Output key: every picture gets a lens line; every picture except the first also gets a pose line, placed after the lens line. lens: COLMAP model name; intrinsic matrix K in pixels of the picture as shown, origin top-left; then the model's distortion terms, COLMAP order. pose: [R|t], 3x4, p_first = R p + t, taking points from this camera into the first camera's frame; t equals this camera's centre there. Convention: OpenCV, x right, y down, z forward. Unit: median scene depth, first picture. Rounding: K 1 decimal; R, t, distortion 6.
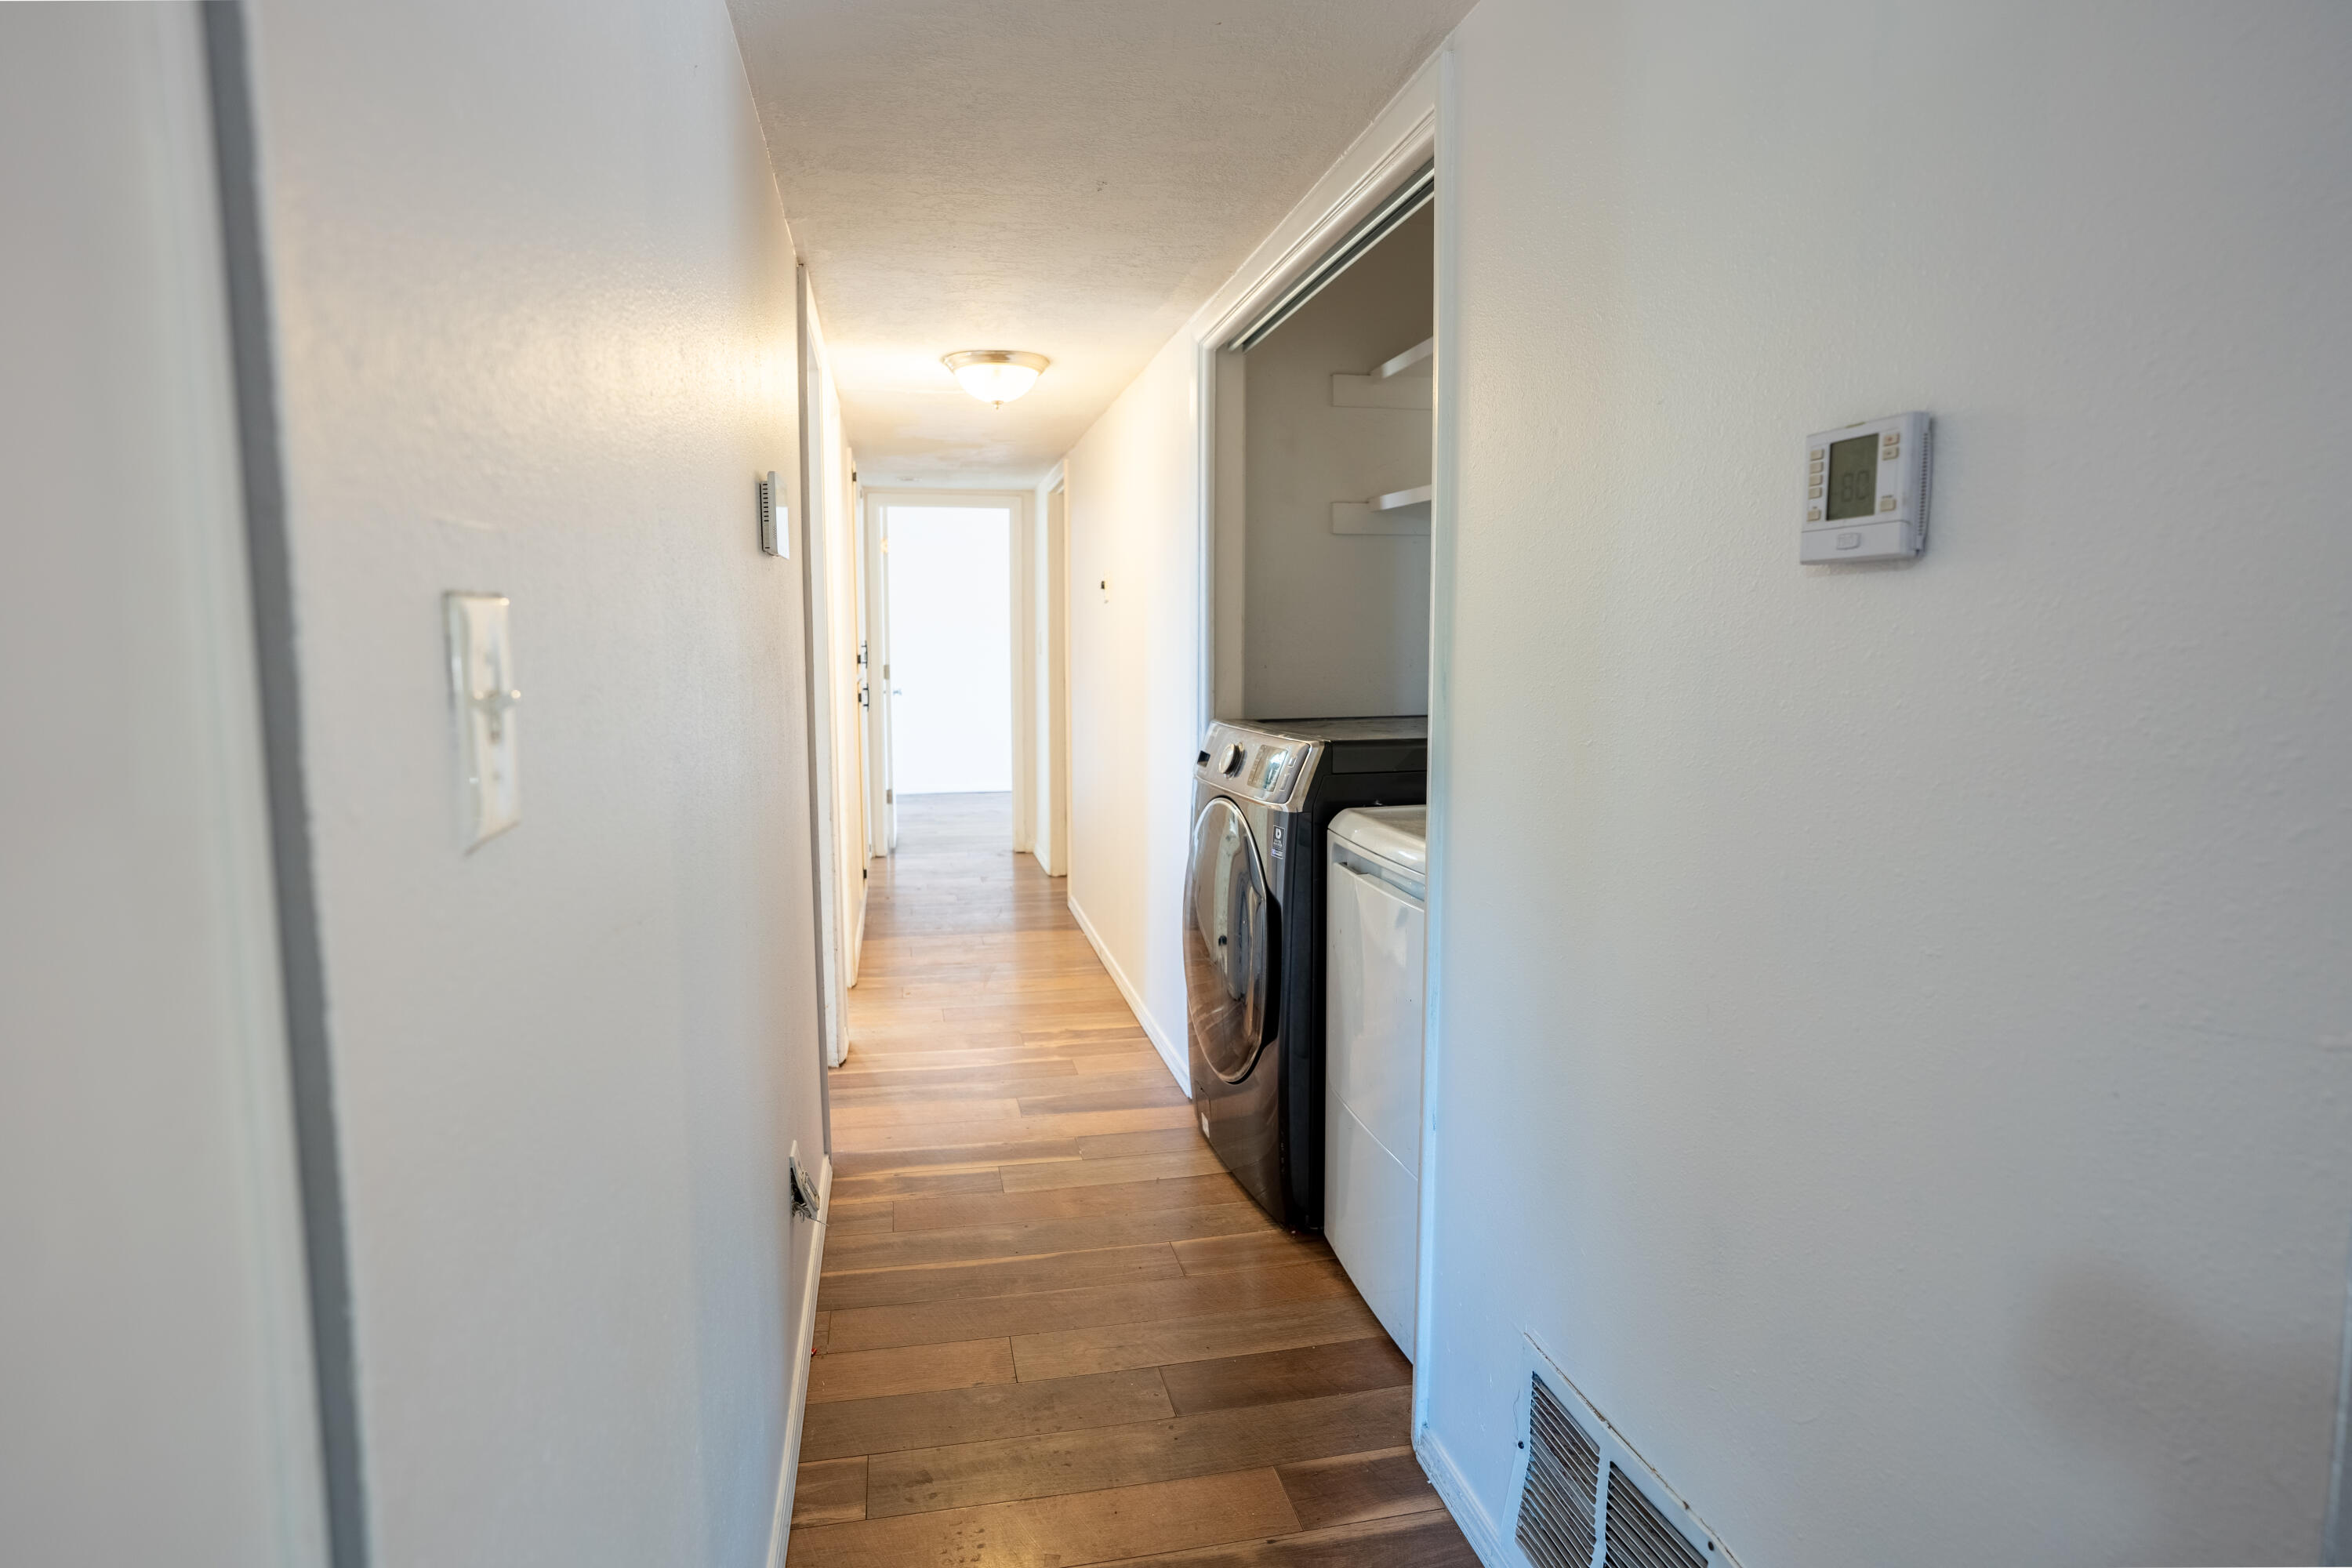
lens RADIAL K [[1311.2, 0, 1176.0], [0, 1311.2, 784.0], [0, 0, 1]] dist [-0.002265, 0.000147]
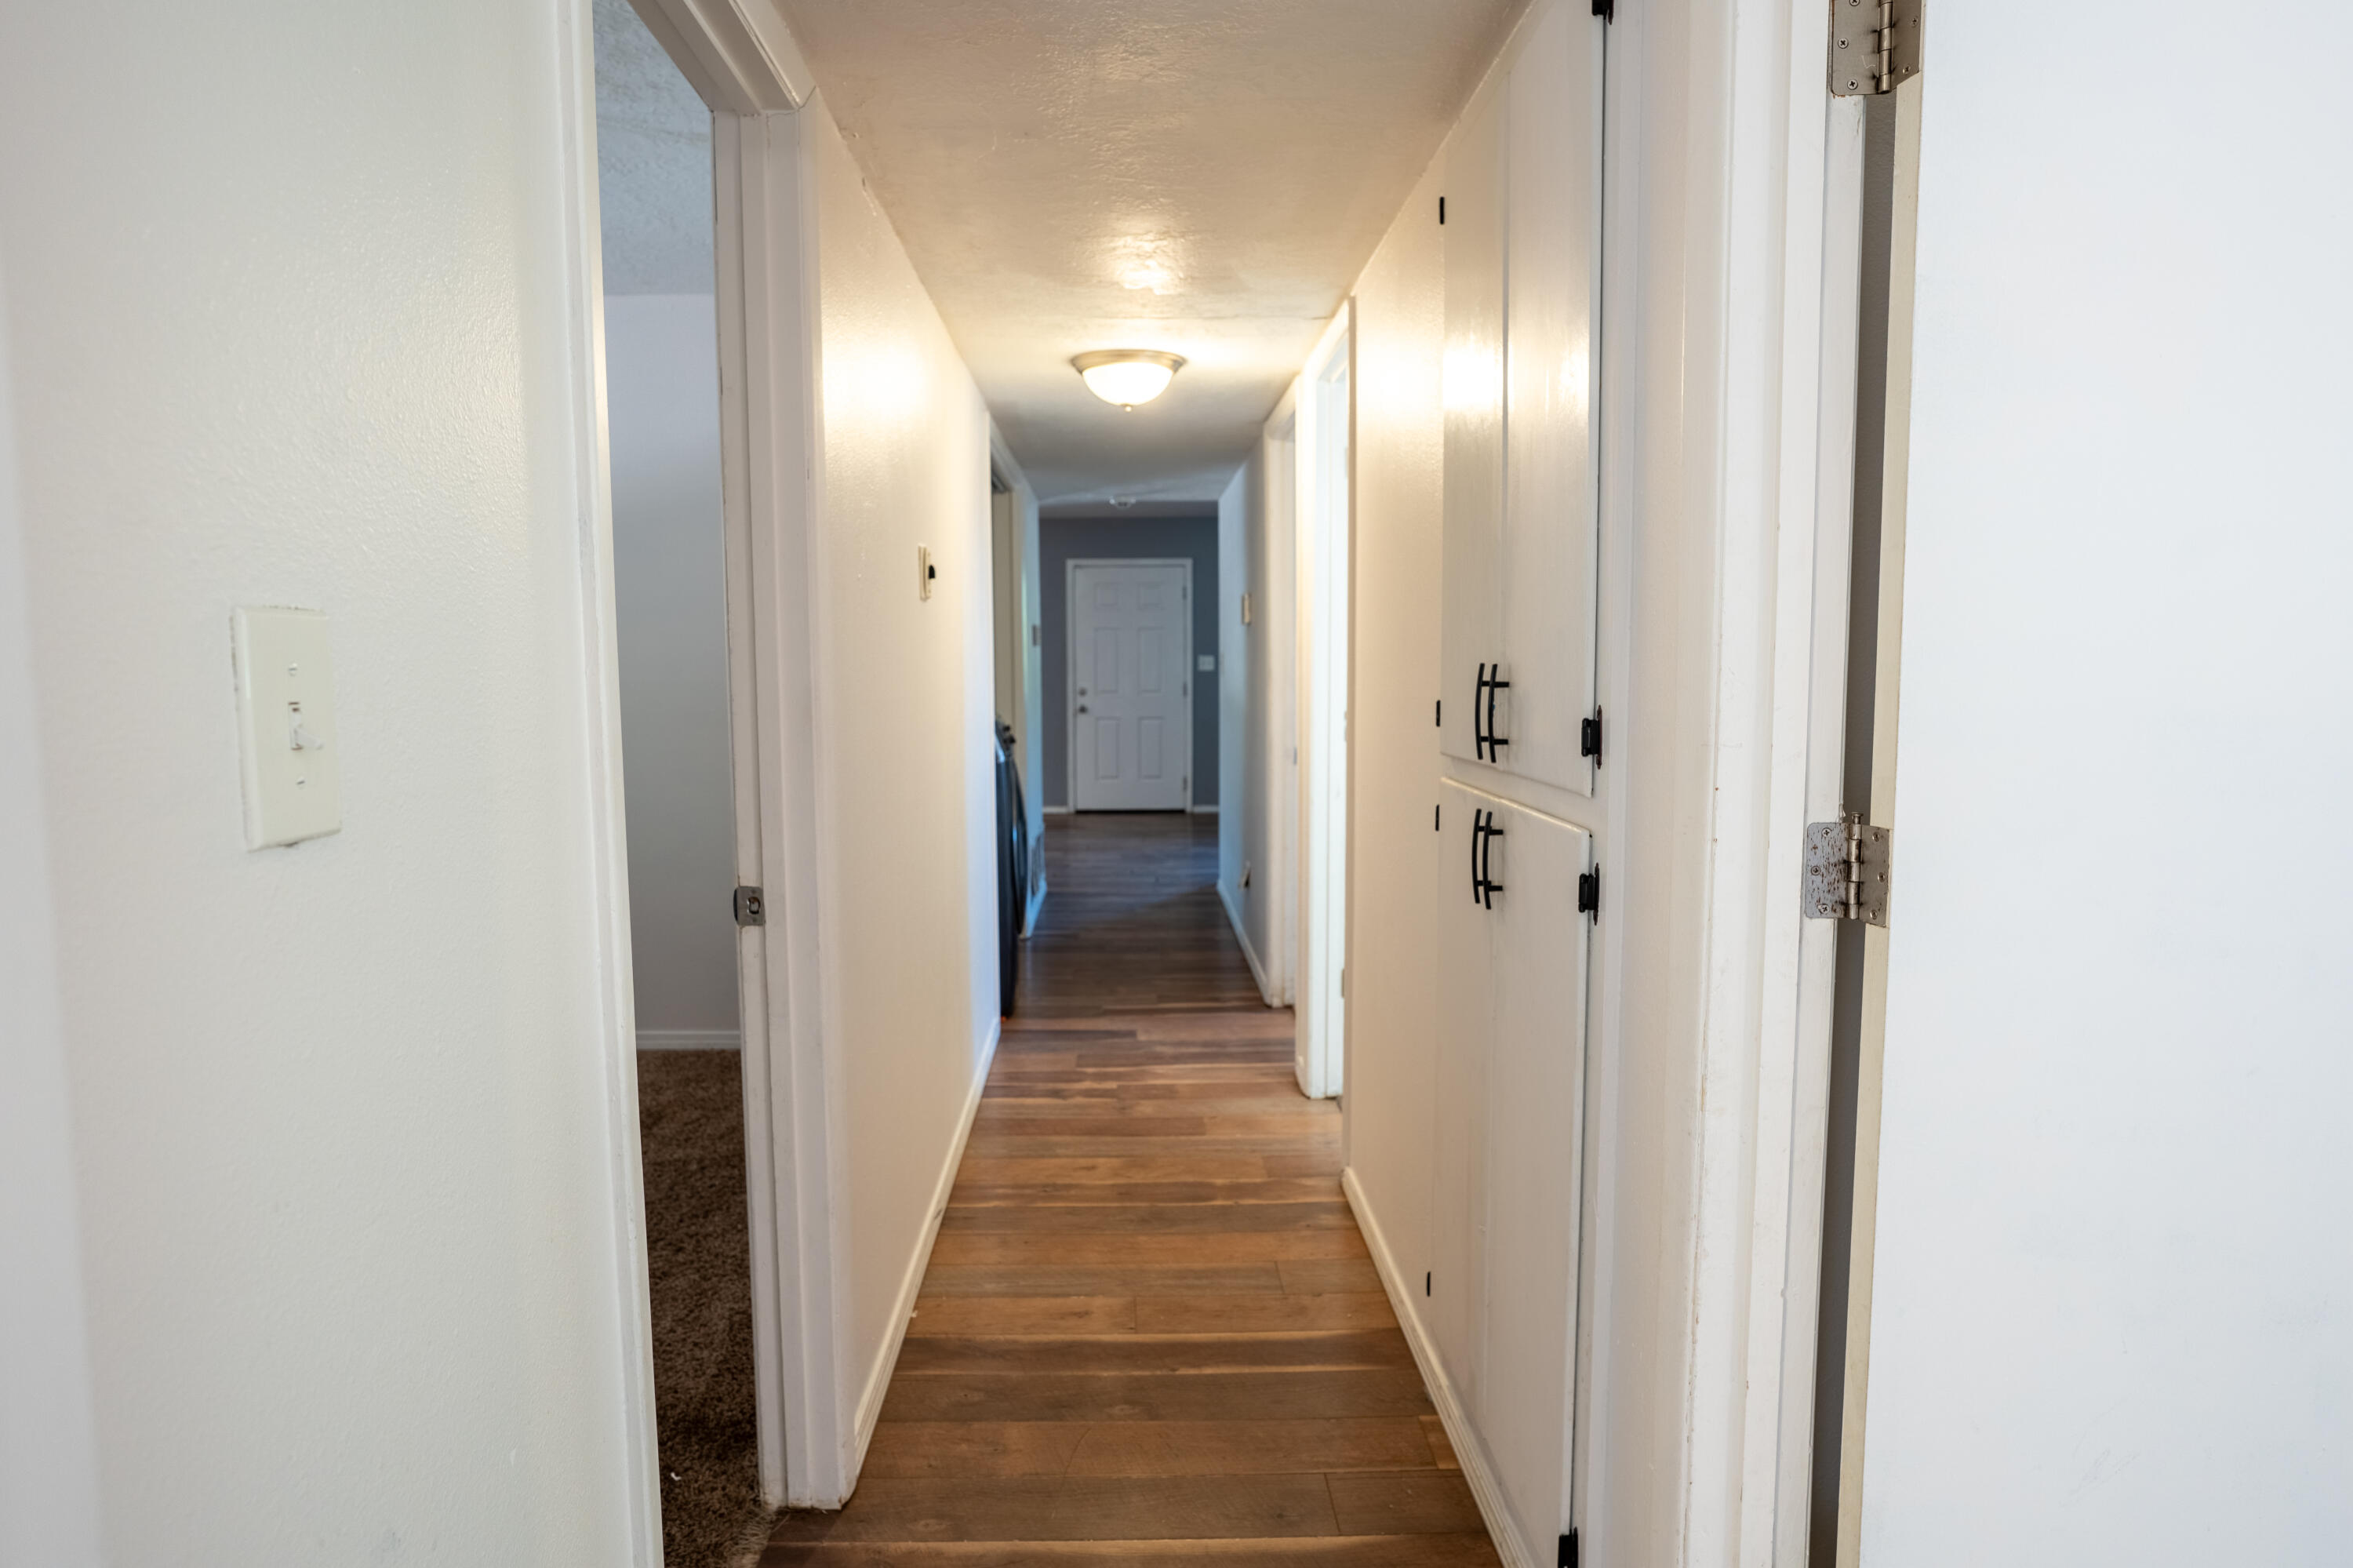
lens RADIAL K [[1311.8, 0, 1176.5], [0, 1311.8, 784.0], [0, 0, 1]] dist [-0.002265, 0.000147]
pose [[-0.986012, -0.009753, 0.166387, -0.313197], [0.026511, 0.976399, 0.214340, -0.214663], [-0.164550, 0.215753, -0.962483, 1.855715]]
